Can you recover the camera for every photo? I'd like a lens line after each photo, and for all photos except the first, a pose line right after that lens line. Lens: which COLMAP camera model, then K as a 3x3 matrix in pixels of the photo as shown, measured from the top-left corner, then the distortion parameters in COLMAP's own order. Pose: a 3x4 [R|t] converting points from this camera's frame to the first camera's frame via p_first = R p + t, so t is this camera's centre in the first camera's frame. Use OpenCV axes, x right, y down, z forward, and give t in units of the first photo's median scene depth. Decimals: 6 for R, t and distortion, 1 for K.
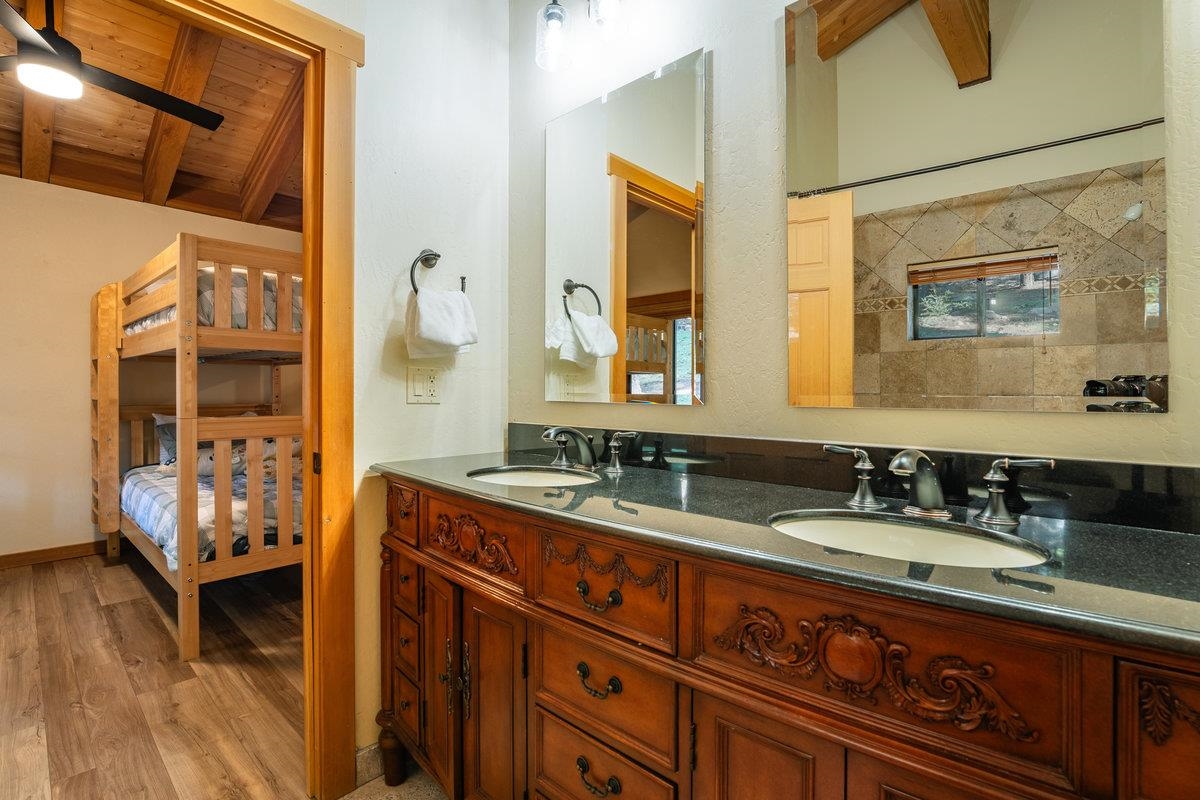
lens RADIAL K [[568.1, 0, 600.0], [0, 568.1, 400.0], [0, 0, 1]] dist [-0.001896, -0.038685]
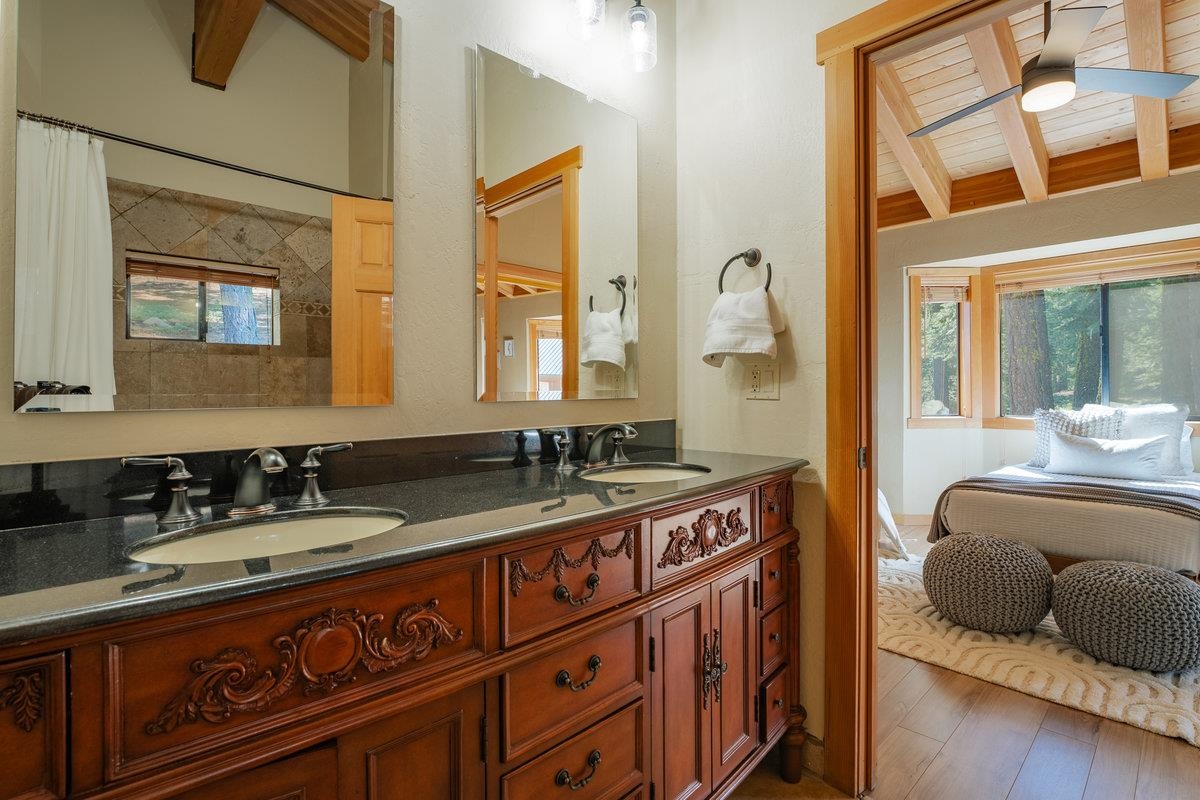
lens RADIAL K [[525.6, 0, 600.0], [0, 525.6, 400.0], [0, 0, 1]] dist [0.001793, 0.000046]
pose [[0.071434, -0.020062, 0.997244, -0.304205], [0.018973, 0.999644, 0.018751, -0.004583], [-0.997265, 0.017582, 0.071789, 0.287729]]
